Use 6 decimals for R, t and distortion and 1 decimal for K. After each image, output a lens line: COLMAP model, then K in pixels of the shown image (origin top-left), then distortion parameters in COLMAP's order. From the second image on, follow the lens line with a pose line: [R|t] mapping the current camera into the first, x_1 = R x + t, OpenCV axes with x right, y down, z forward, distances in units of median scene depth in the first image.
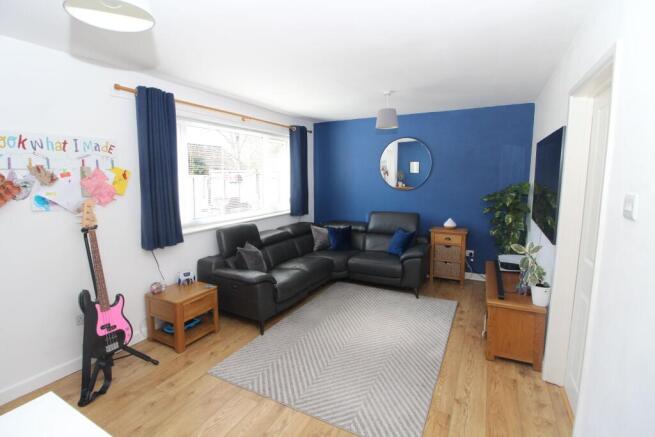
lens RADIAL K [[308.1, 0, 327.7], [0, 308.1, 214.1], [0, 0, 1]] dist [-0.004391, -0.000498]
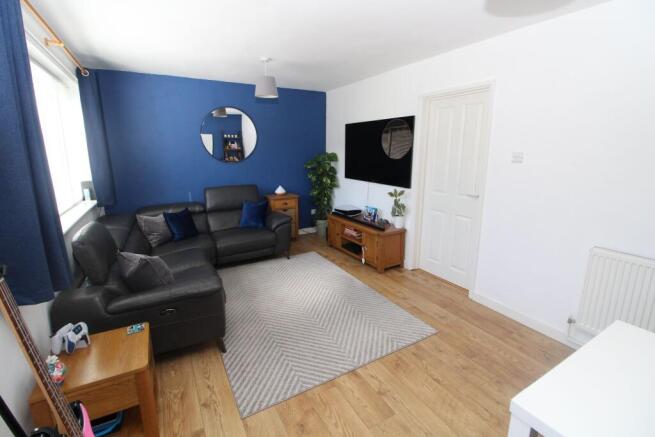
lens RADIAL K [[303.4, 0, 330.3], [0, 303.4, 215.6], [0, 0, 1]] dist [-0.004110, -0.000623]
pose [[0.528945, -0.179184, 0.829524, -0.576435], [0.107086, 0.983736, 0.144211, -0.025984], [-0.841873, 0.012551, 0.539530, 0.317632]]
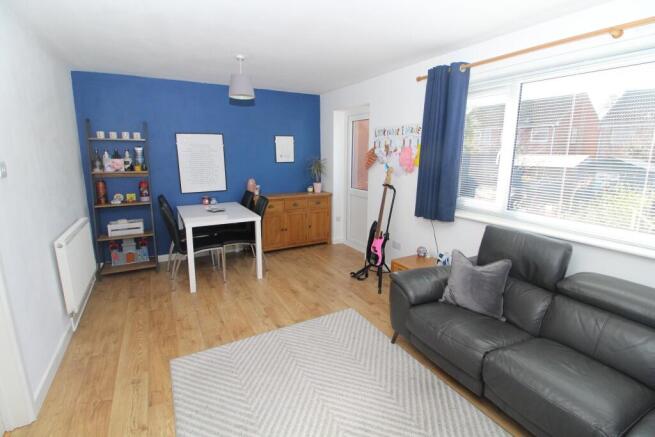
lens RADIAL K [[303.4, 0, 330.3], [0, 303.4, 215.6], [0, 0, 1]] dist [-0.004110, -0.000623]
pose [[-0.531834, 0.178604, -0.827800, 0.456019], [-0.110758, 0.954440, 0.277086, -0.138113], [0.839574, 0.239050, -0.487822, 1.056671]]
